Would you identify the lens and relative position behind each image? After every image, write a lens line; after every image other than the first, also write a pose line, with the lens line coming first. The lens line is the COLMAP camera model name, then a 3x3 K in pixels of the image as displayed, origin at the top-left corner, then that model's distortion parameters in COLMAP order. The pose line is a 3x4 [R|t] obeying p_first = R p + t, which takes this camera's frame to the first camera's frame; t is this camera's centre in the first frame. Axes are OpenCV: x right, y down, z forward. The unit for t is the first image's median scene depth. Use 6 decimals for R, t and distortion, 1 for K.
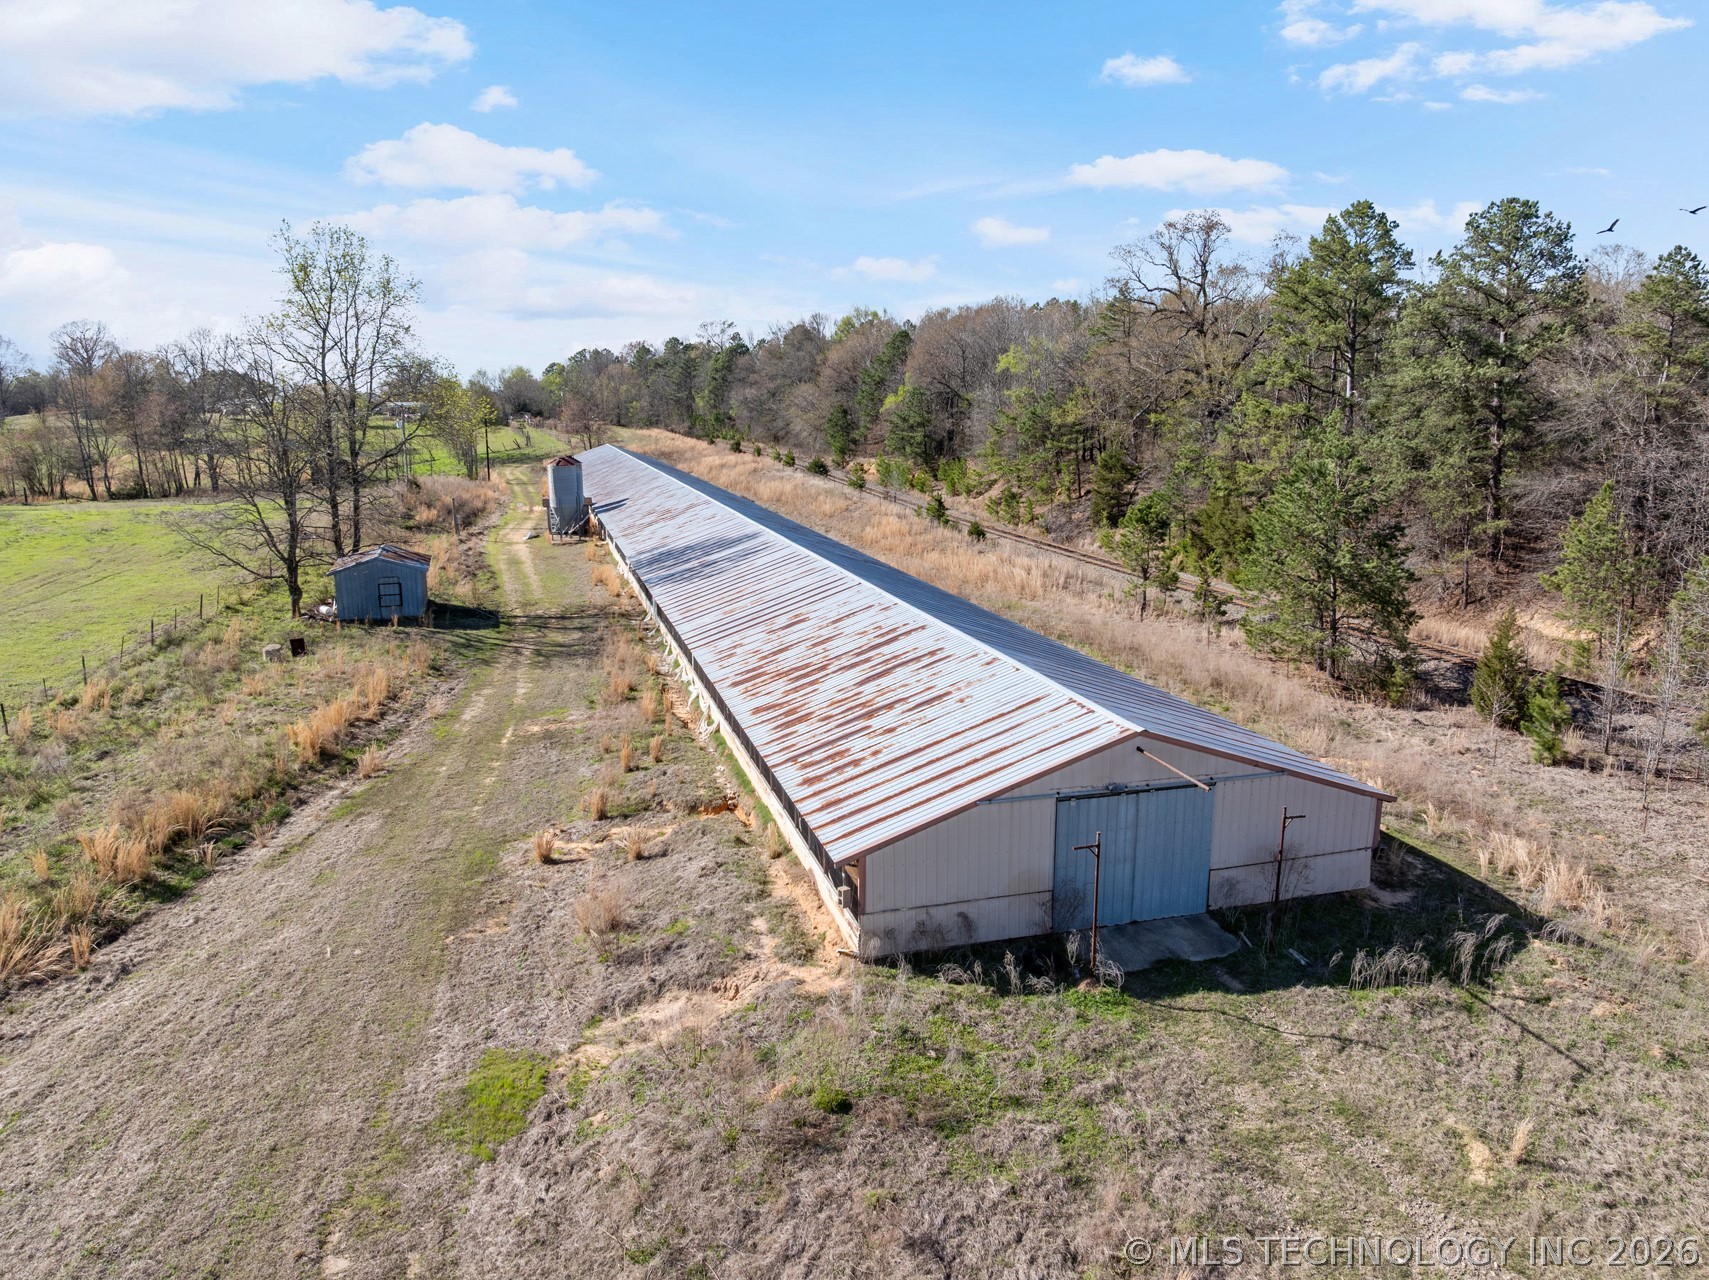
lens RADIAL K [[1213.6, 0, 854.5], [0, 1213.6, 640.0], [0, 0, 1]] dist [-0.020607, -0.001242]
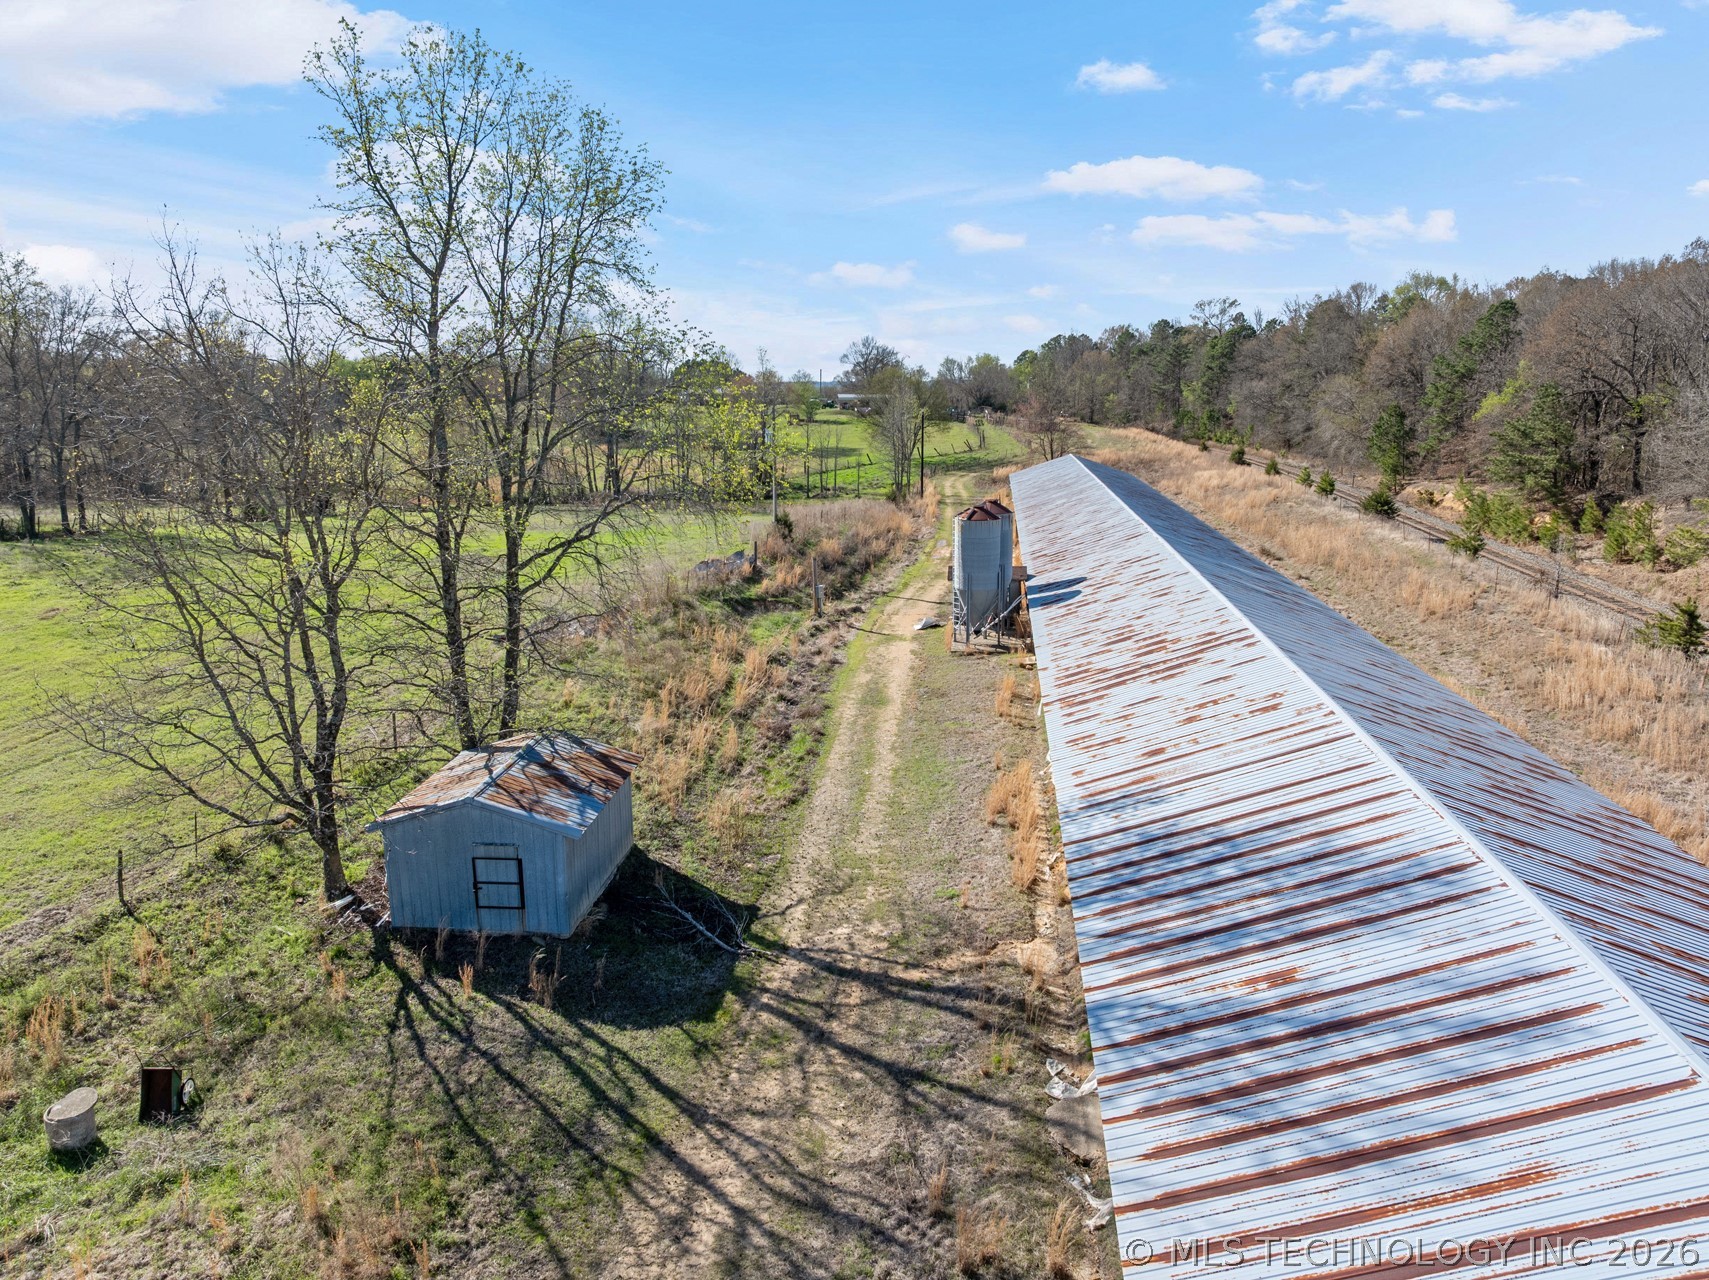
lens RADIAL K [[1213.6, 0, 854.5], [0, 1213.6, 640.0], [0, 0, 1]] dist [-0.020607, -0.001242]
pose [[0.928145, 0.077909, -0.363973, -0.030927], [-0.074406, 0.996947, 0.023661, -0.038245], [0.364706, 0.005120, 0.931109, 0.171153]]
